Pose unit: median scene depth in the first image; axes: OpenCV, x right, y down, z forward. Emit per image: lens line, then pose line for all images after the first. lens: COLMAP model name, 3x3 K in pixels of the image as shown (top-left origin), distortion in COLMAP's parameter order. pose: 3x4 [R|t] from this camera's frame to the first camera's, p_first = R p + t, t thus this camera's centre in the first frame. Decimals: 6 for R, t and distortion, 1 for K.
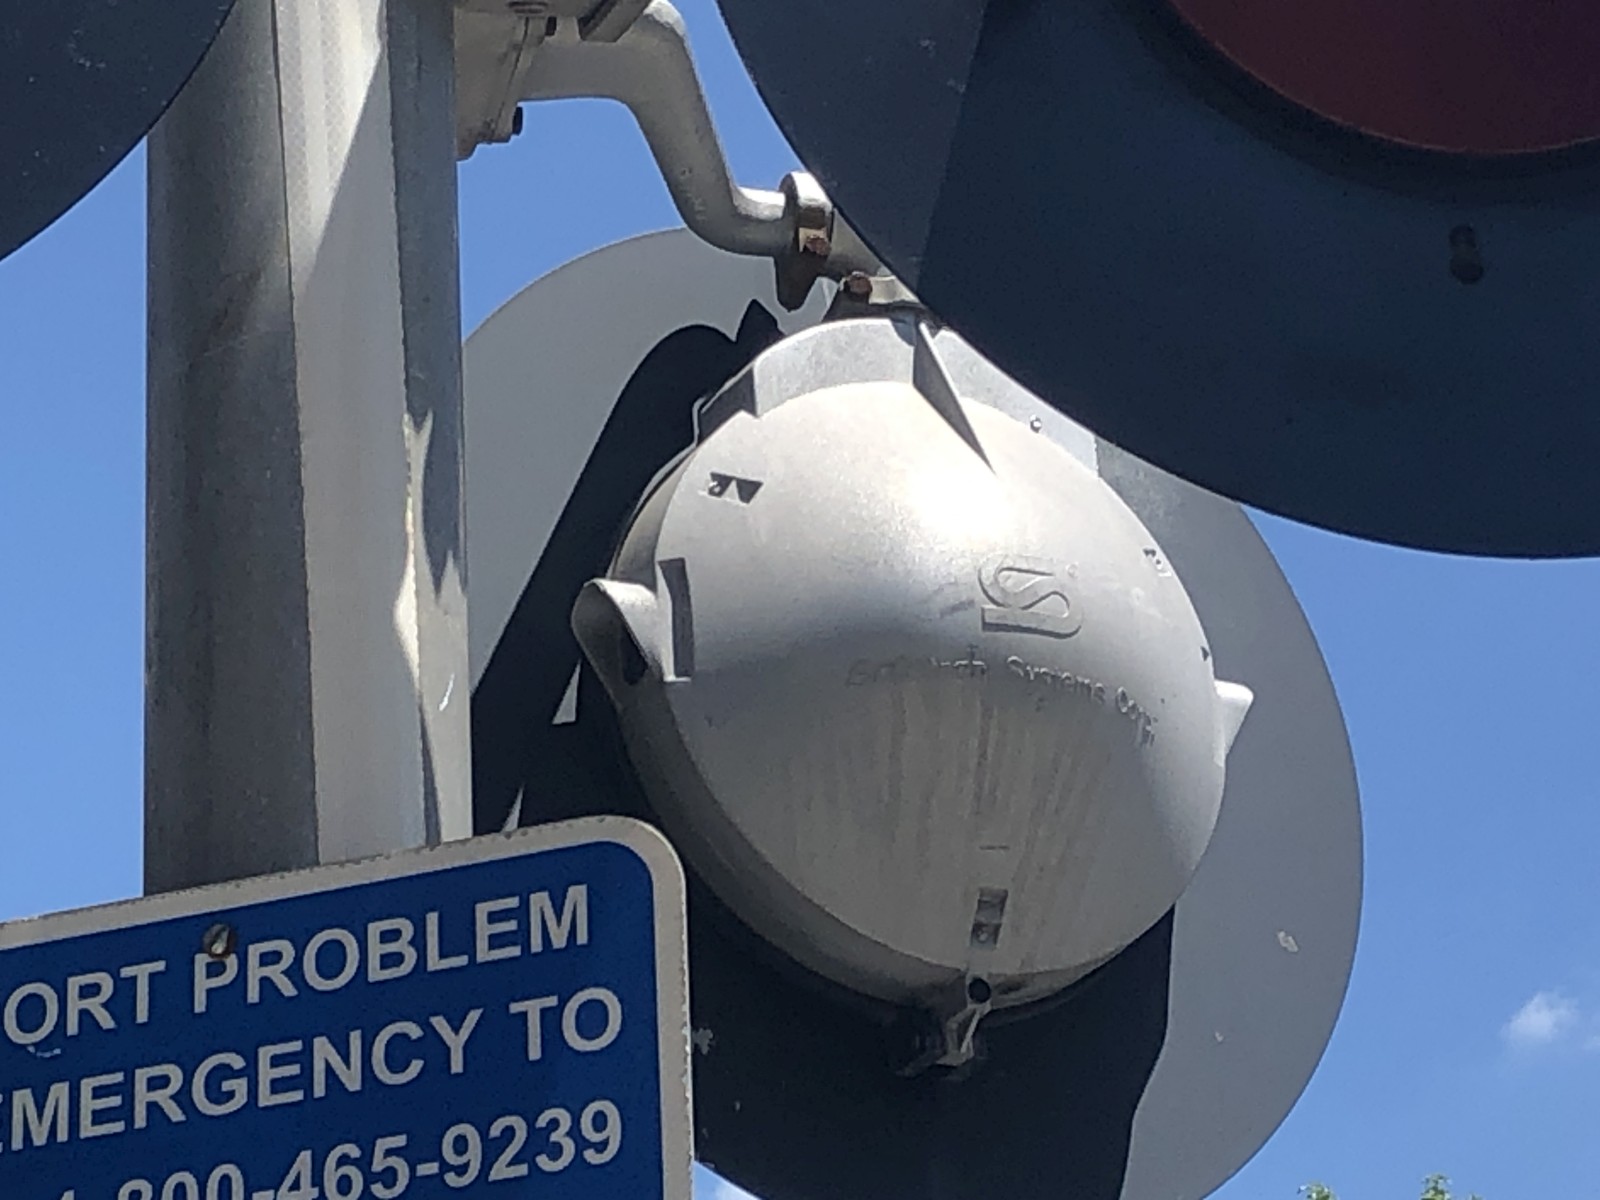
lens RADIAL K [[5468.7, 0, 800.0], [0, 5468.7, 600.0], [0, 0, 1]] dist [0.202510, 1.470882]
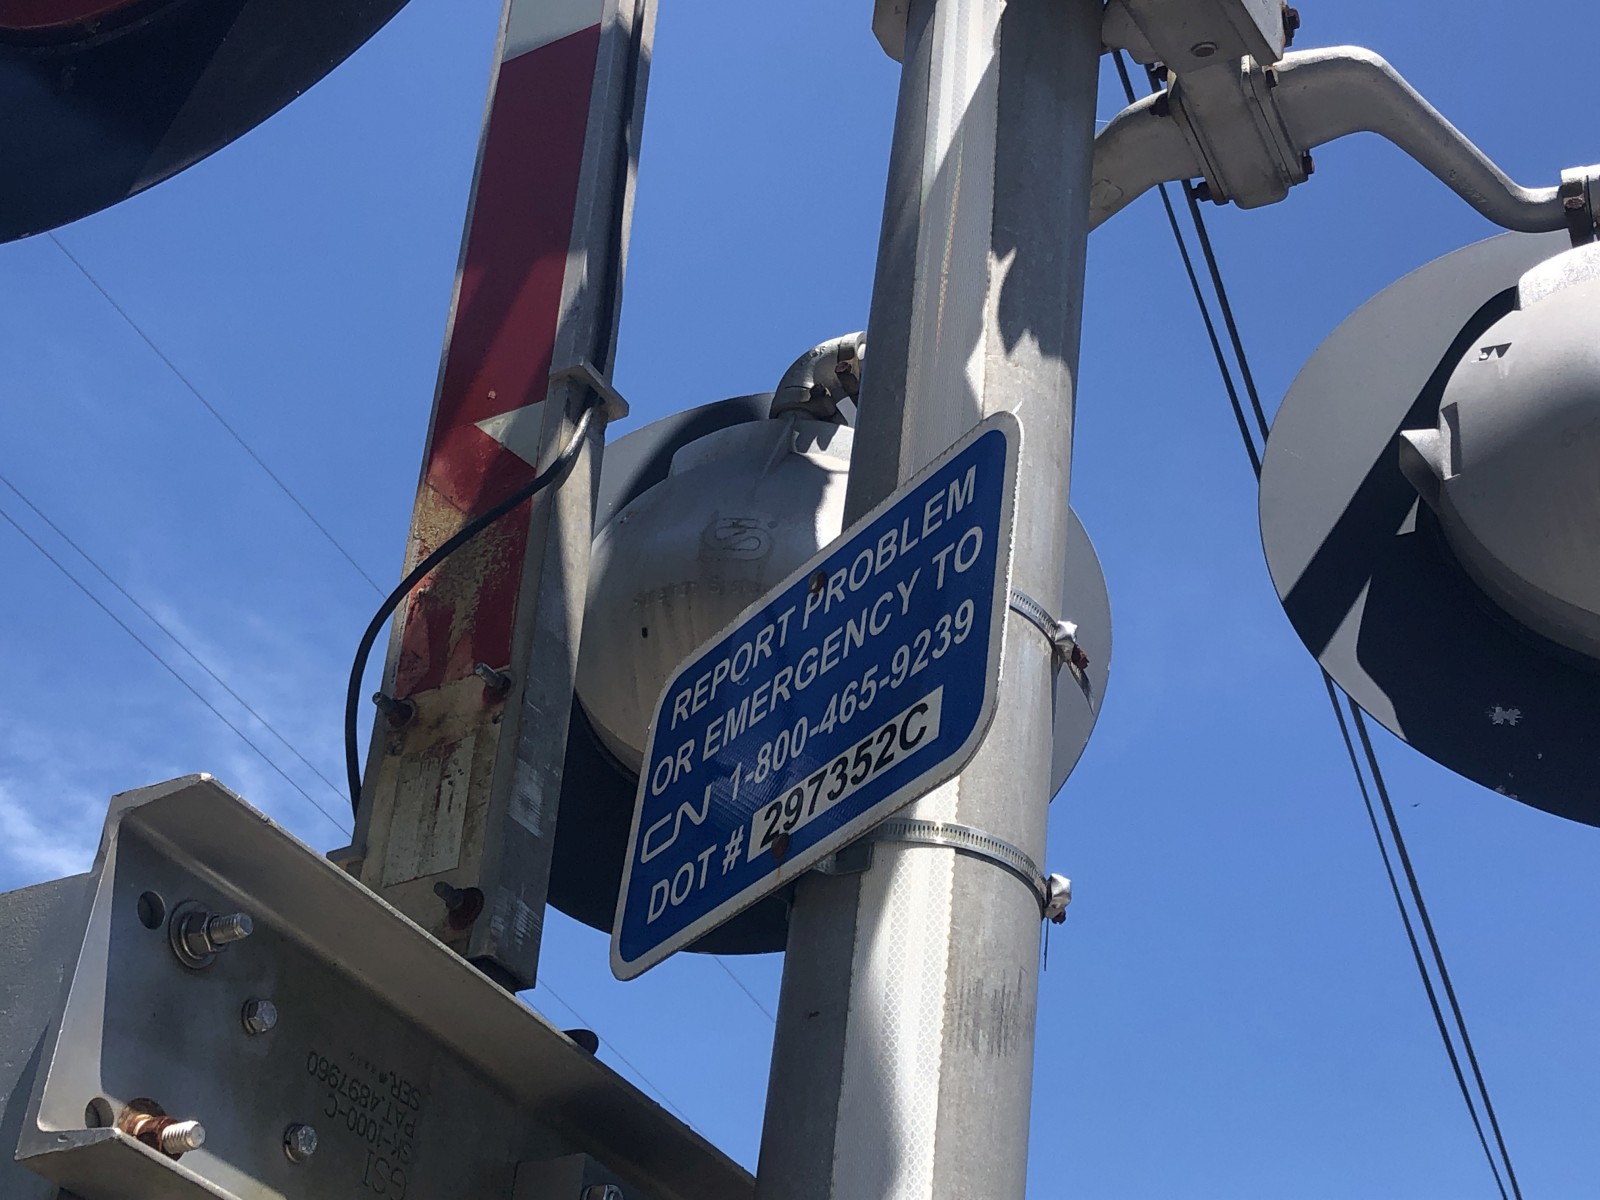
lens RADIAL K [[2417.0, 0, 802.1], [0, 2417.0, 566.4], [0, 0, 1]] dist [0.159834, -0.022856]
pose [[0.784988, -0.234400, -0.573455, 0.262364], [0.124972, 0.966542, -0.224004, 0.202826], [0.606775, 0.104175, 0.788018, 0.492748]]
